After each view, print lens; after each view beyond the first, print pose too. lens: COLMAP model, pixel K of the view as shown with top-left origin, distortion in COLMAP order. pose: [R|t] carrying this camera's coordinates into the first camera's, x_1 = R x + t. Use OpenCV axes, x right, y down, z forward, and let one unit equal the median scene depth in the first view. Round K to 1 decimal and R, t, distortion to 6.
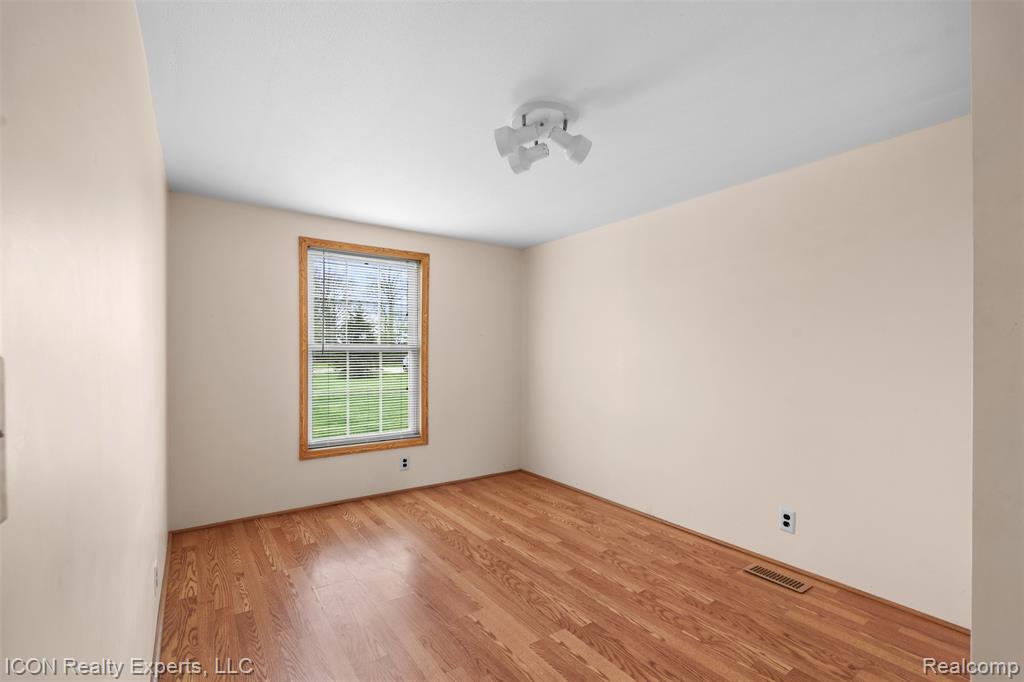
lens RADIAL K [[448.9, 0, 512.0], [0, 448.9, 347.6], [0, 0, 1]] dist [-0.005475, 0.001298]
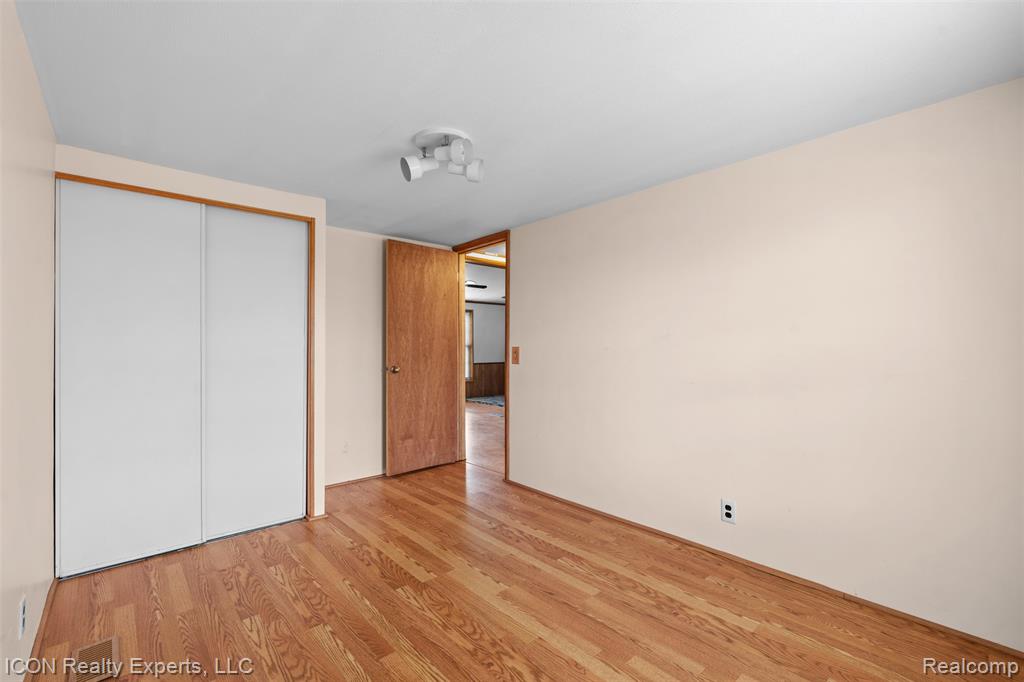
lens RADIAL K [[448.9, 0, 512.6], [0, 448.9, 340.6], [0, 0, 1]] dist [-0.005475, 0.001298]
pose [[-0.993752, -0.005365, -0.111477, 0.016588], [-0.002845, 0.999737, -0.022752, 0.021025], [0.111570, -0.022293, -0.993506, 2.016820]]
